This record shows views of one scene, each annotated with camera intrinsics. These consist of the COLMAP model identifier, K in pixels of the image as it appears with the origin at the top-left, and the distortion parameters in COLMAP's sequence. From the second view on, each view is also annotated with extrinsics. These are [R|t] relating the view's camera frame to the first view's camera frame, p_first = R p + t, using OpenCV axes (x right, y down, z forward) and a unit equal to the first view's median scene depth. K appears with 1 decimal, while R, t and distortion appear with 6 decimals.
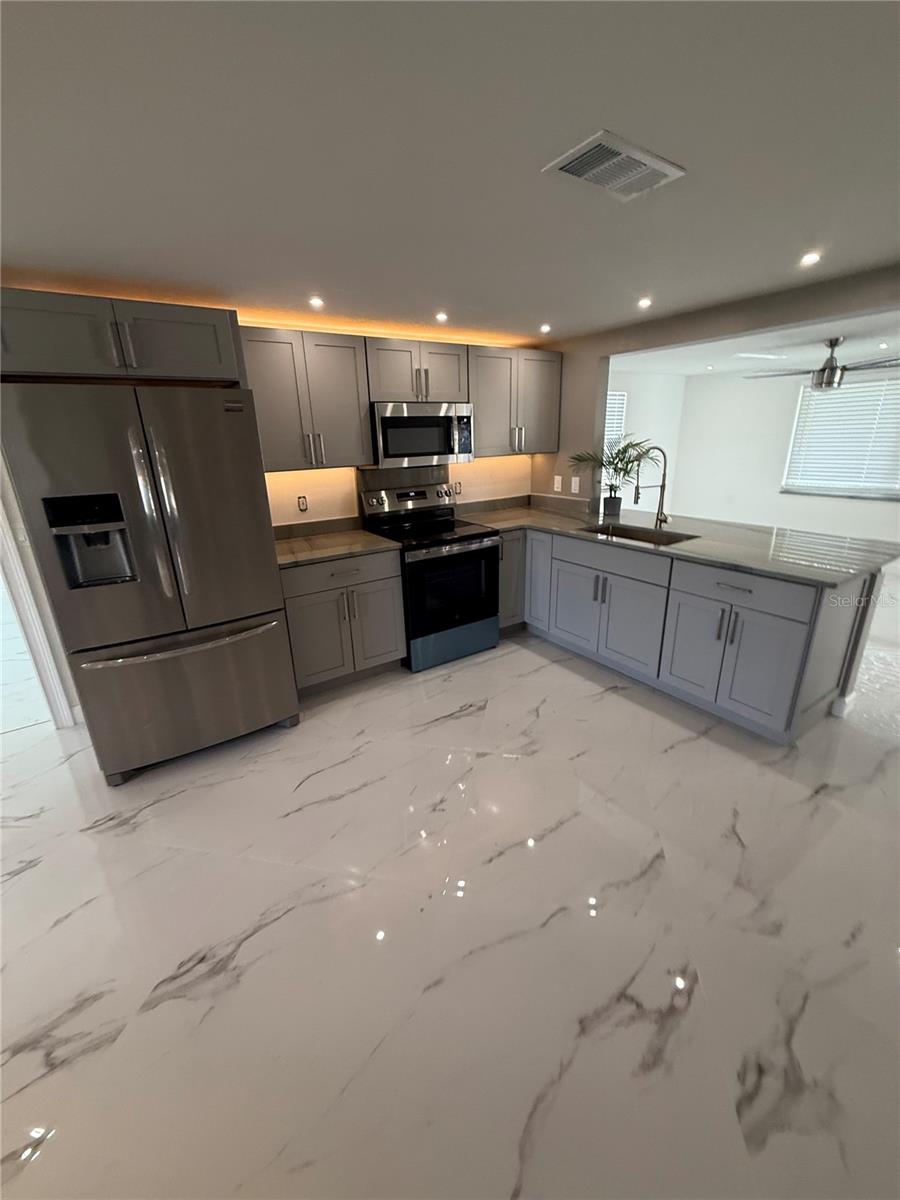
lens RADIAL K [[478.2, 0, 450.0], [0, 478.2, 600.0], [0, 0, 1]] dist [-0.002172, -0.000368]
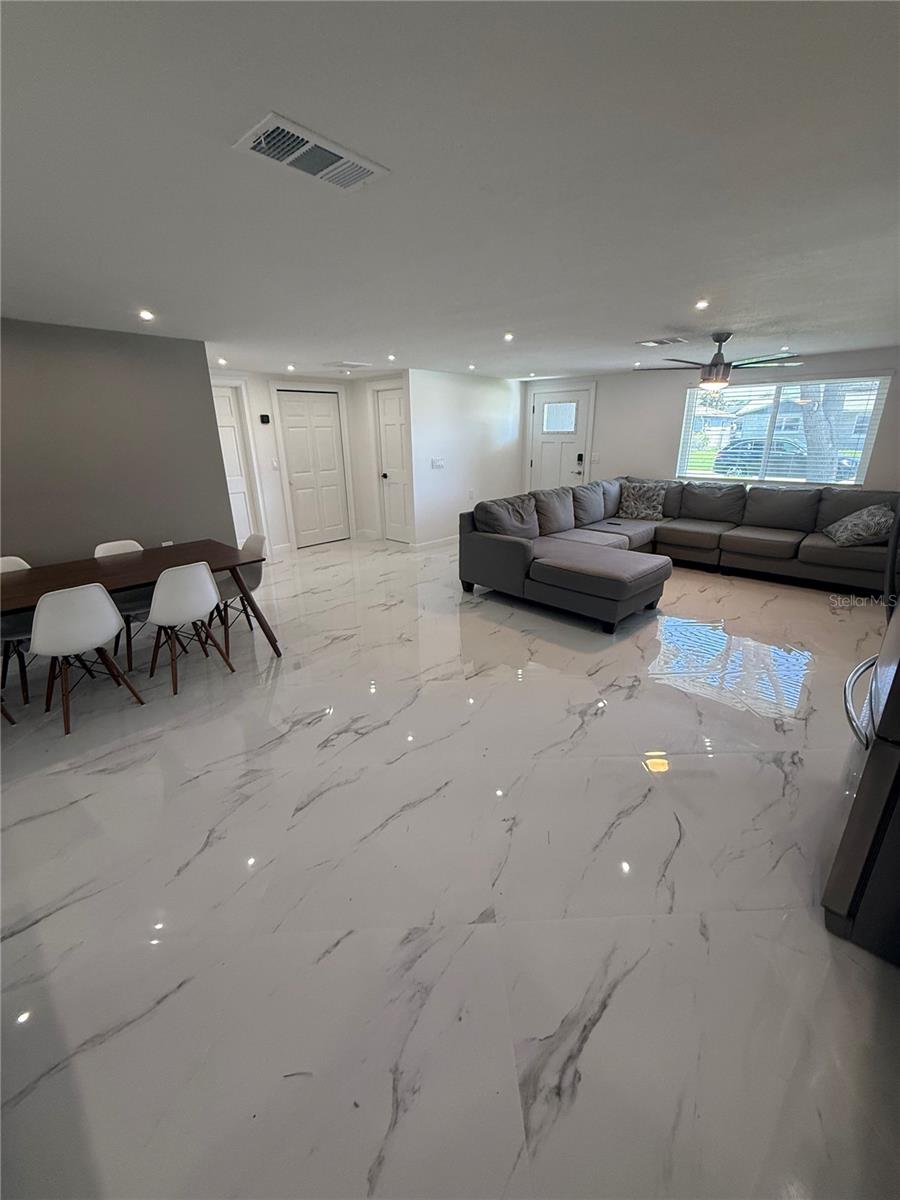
lens RADIAL K [[478.2, 0, 450.0], [0, 478.2, 600.0], [0, 0, 1]] dist [-0.002172, -0.000368]
pose [[-0.973743, 0.112963, -0.197648, 0.141344], [-0.034090, 0.786058, 0.617211, -0.297549], [0.225085, 0.607743, -0.761568, 0.887131]]
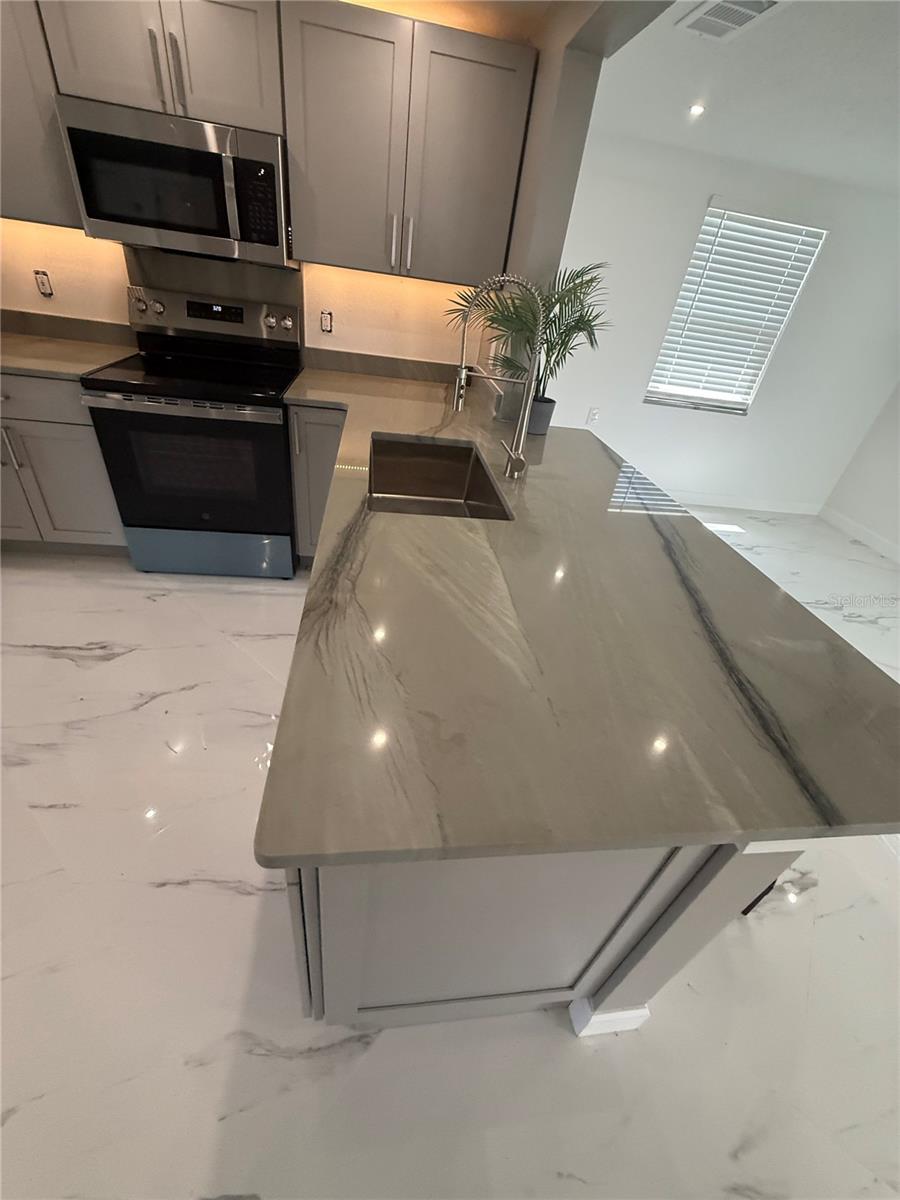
lens RADIAL K [[478.2, 0, 450.0], [0, 478.2, 600.0], [0, 0, 1]] dist [-0.002172, -0.000368]
pose [[0.878734, 0.375693, -0.294418, 0.551500], [-0.292678, 0.911364, 0.289406, -0.150403], [0.377049, -0.168141, 0.910803, 0.501845]]
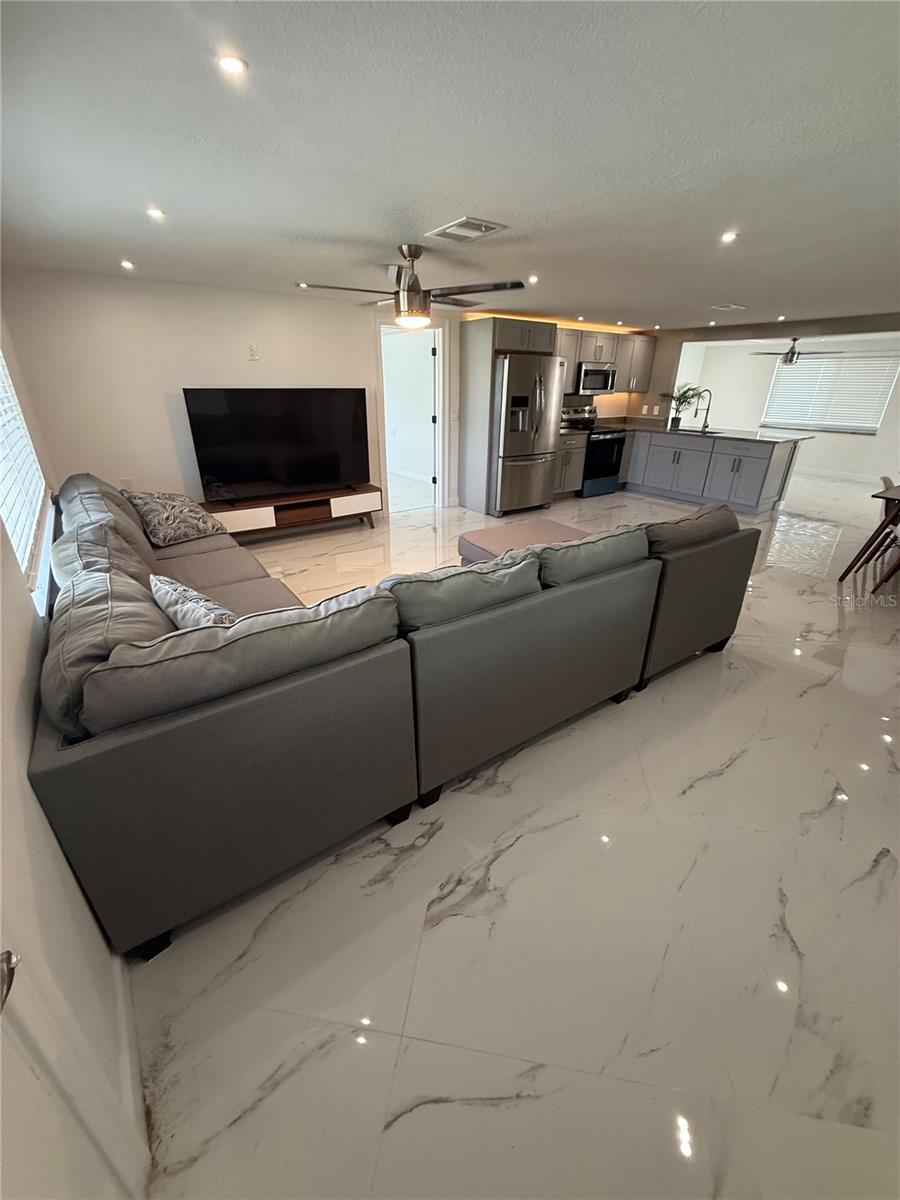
lens RADIAL K [[478.2, 0, 450.0], [0, 478.2, 600.0], [0, 0, 1]] dist [-0.002172, -0.000368]
pose [[0.998331, 0.022676, 0.053115, -0.715976], [-0.027681, 0.995048, 0.095468, 0.391508], [-0.050687, -0.096779, 0.994014, -1.022595]]
